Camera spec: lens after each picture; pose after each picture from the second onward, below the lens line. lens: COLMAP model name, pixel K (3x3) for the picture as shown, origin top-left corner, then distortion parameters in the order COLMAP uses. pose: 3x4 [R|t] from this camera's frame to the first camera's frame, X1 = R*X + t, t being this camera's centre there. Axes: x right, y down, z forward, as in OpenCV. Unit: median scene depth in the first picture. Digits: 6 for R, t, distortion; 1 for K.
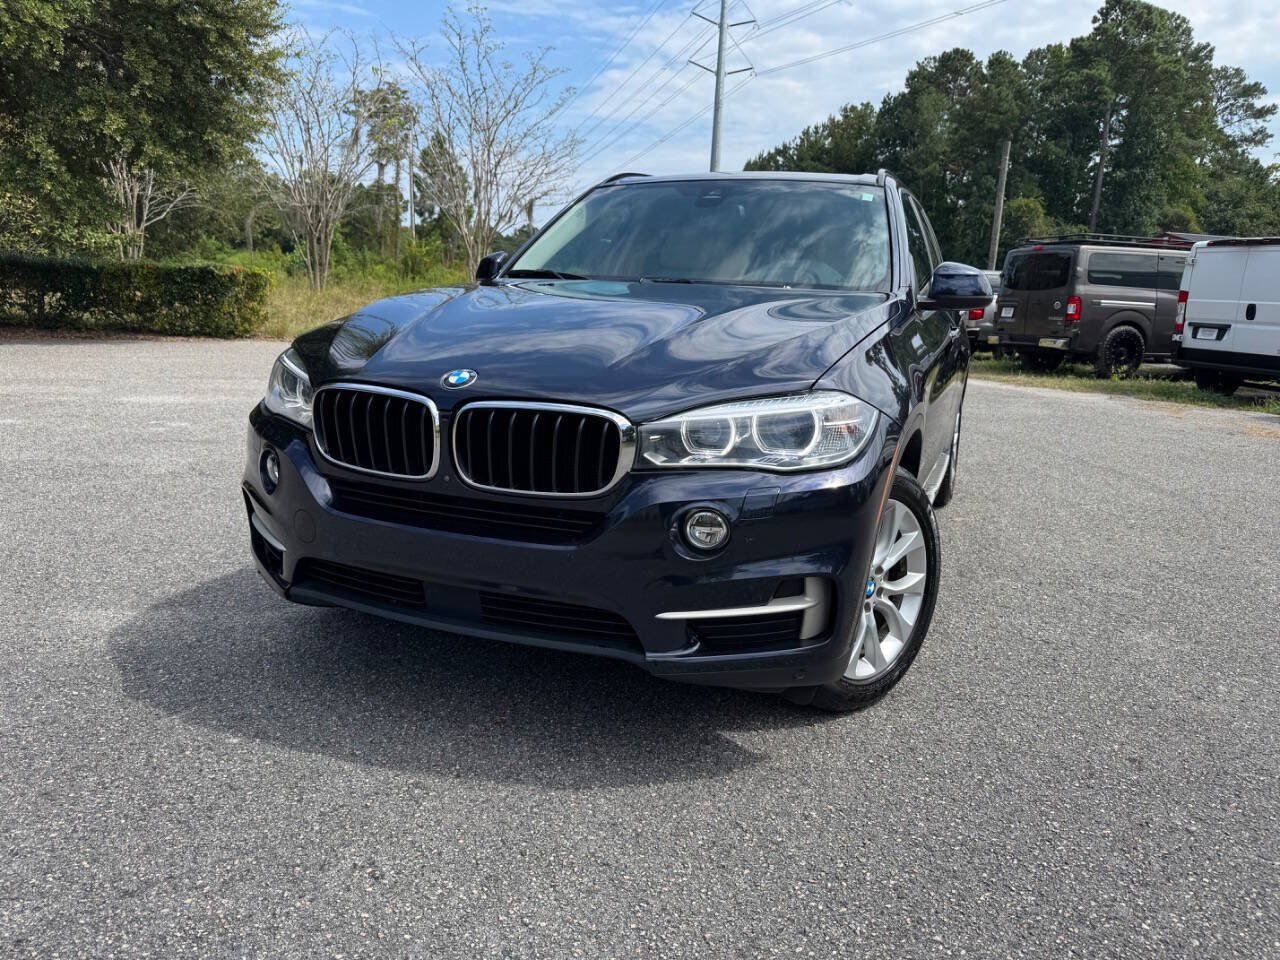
lens RADIAL K [[909.1, 0, 644.6], [0, 909.1, 480.4], [0, 0, 1]] dist [0.021649, -0.022114]
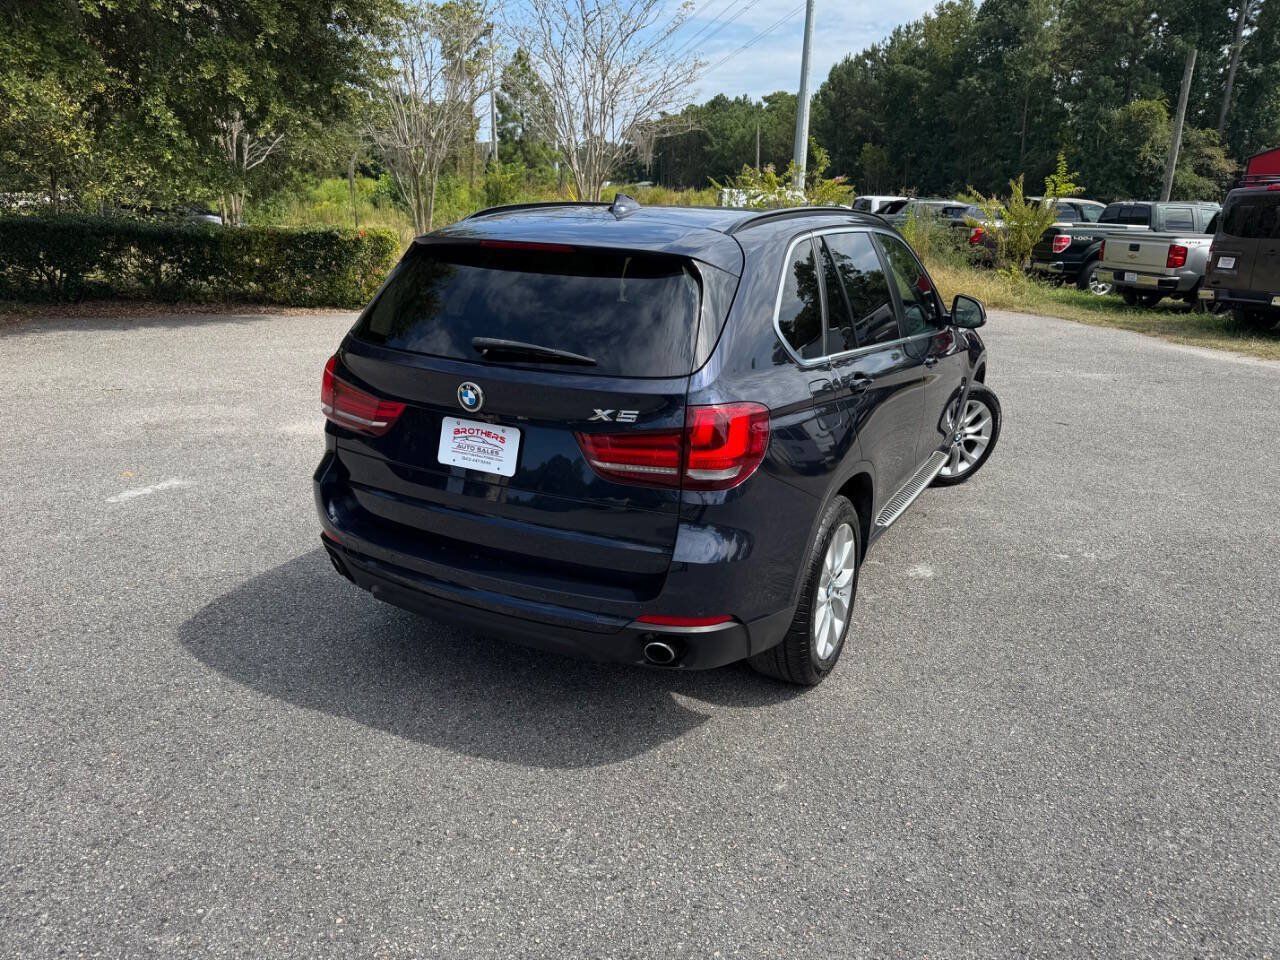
lens RADIAL K [[909.1, 0, 642.1], [0, 909.1, 470.8], [0, 0, 1]] dist [0.021649, -0.022114]
pose [[0.997070, 0.003137, -0.076431, -0.084951], [0.002962, 0.996826, 0.079562, -0.058159], [0.076438, -0.079555, 0.993895, 0.084395]]
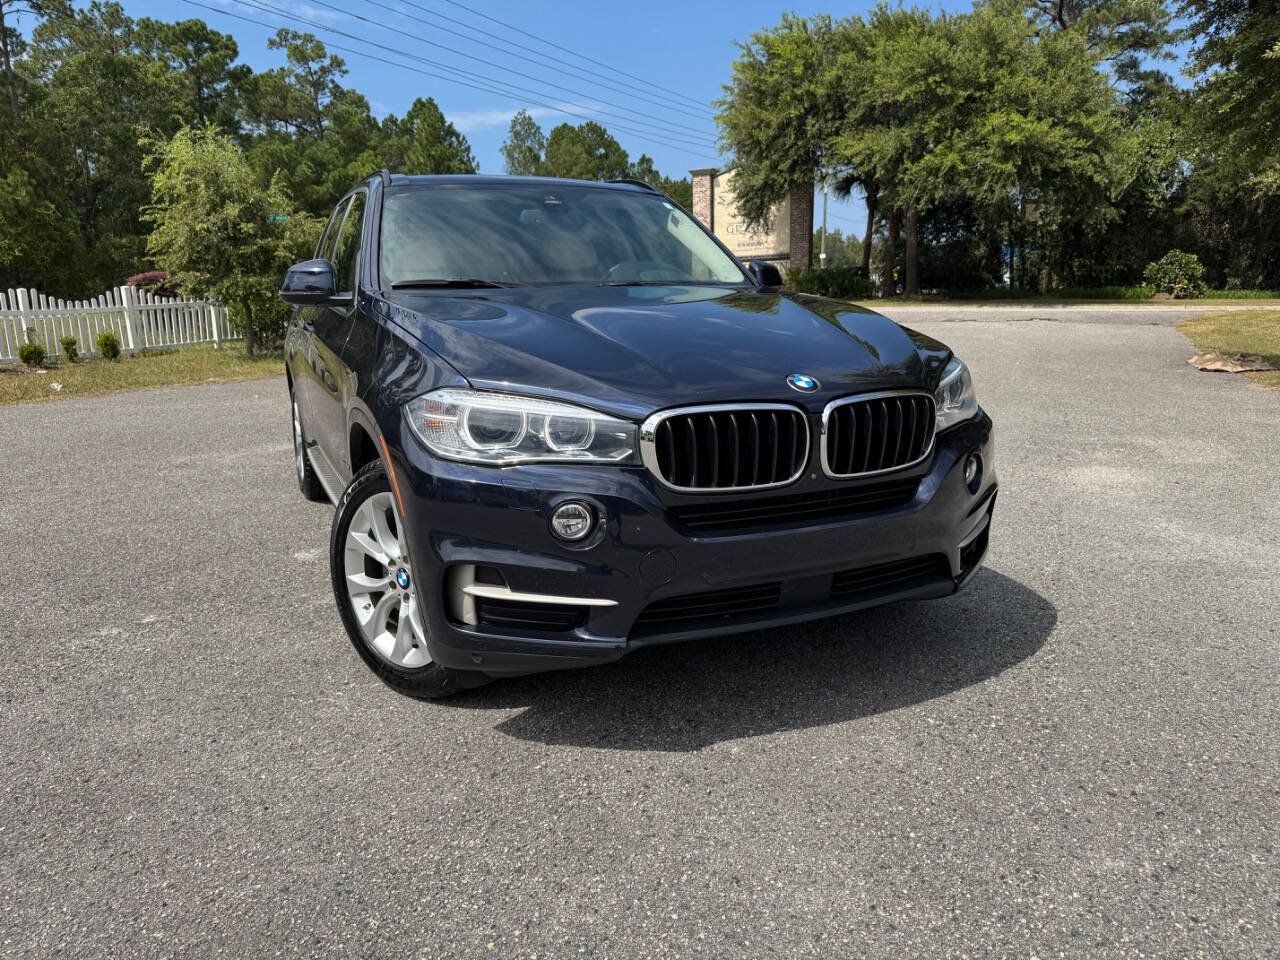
lens RADIAL K [[909.1, 0, 643.9], [0, 909.1, 470.4], [0, 0, 1]] dist [0.021649, -0.022114]
pose [[0.657722, -0.198478, 0.726642, -0.155094], [0.195592, 0.976574, 0.089705, -0.019758], [-0.727424, 0.083124, 0.681135, 0.058394]]
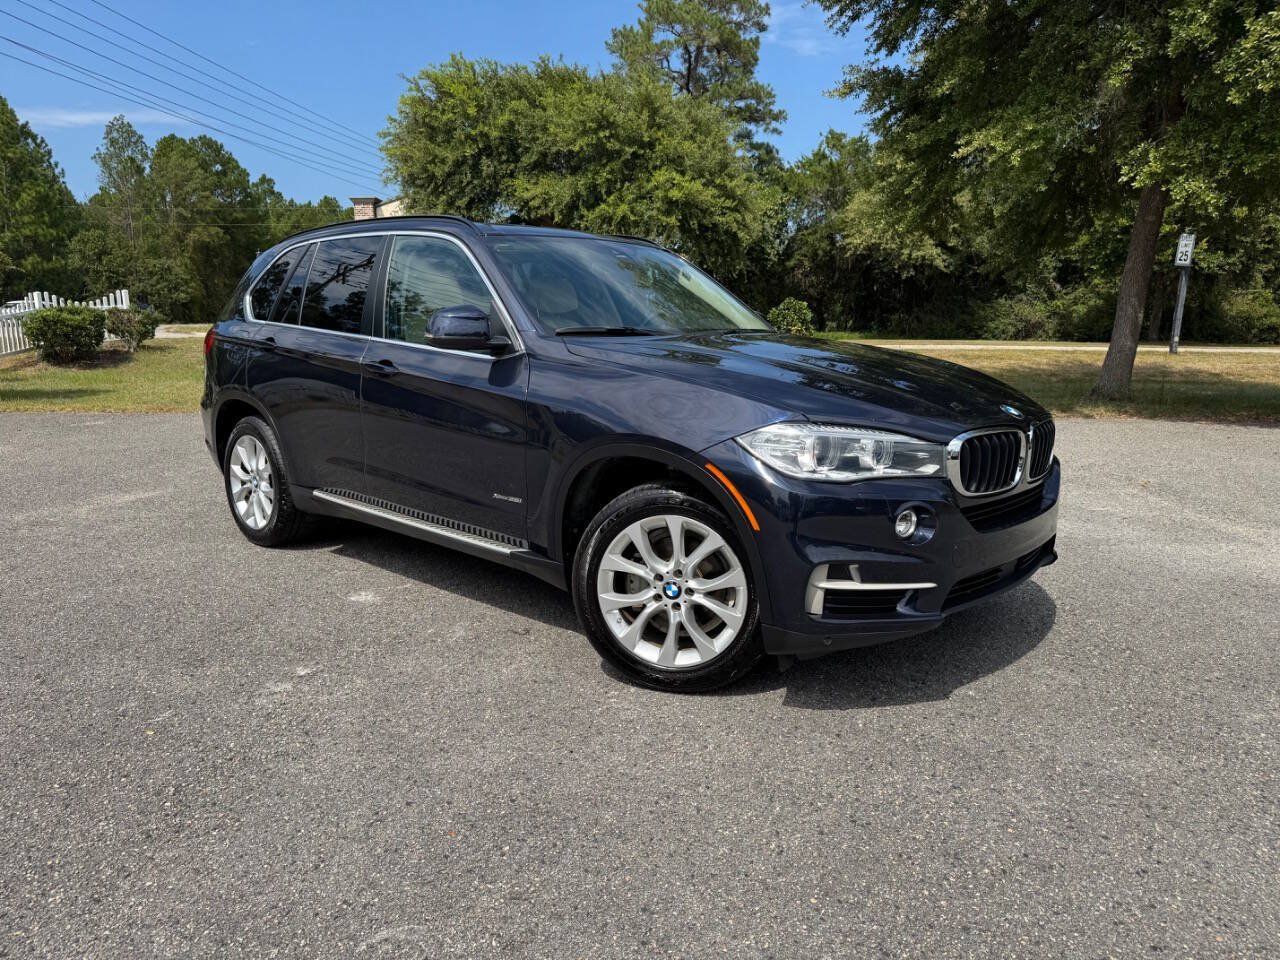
lens RADIAL K [[909.1, 0, 632.4], [0, 909.1, 482.2], [0, 0, 1]] dist [0.021649, -0.022114]
pose [[0.324780, -0.206320, 0.923011, -0.238572], [0.201356, 0.968627, 0.145665, -0.044923], [-0.924107, 0.138545, 0.356134, 0.141835]]
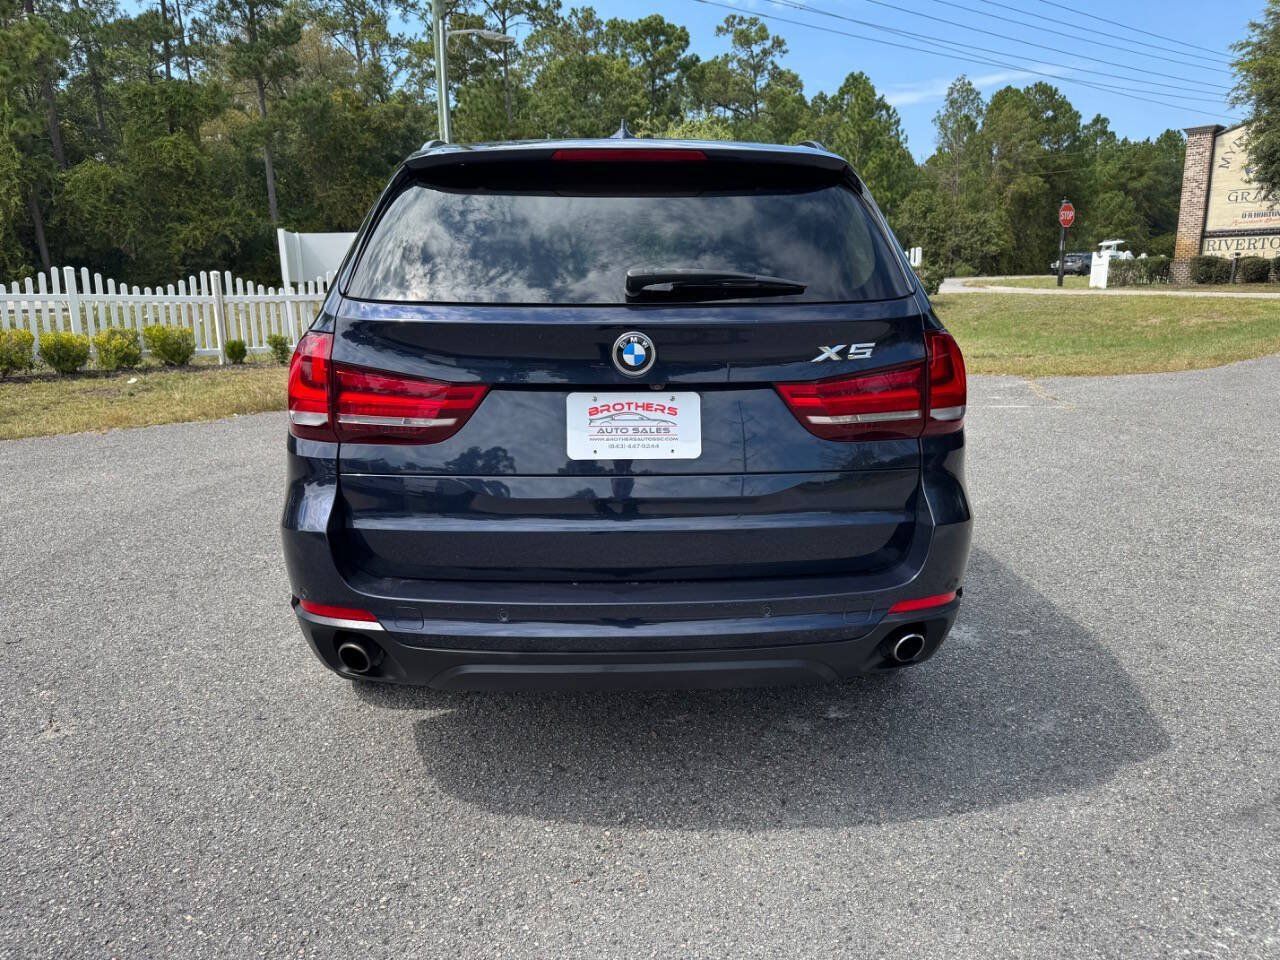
lens RADIAL K [[909.1, 0, 638.0], [0, 909.1, 483.1], [0, 0, 1]] dist [0.021649, -0.022114]
pose [[0.911105, -0.144526, 0.386006, -0.179460], [0.133786, 0.989499, 0.054703, -0.047931], [-0.389859, 0.001802, 0.920873, 0.141397]]
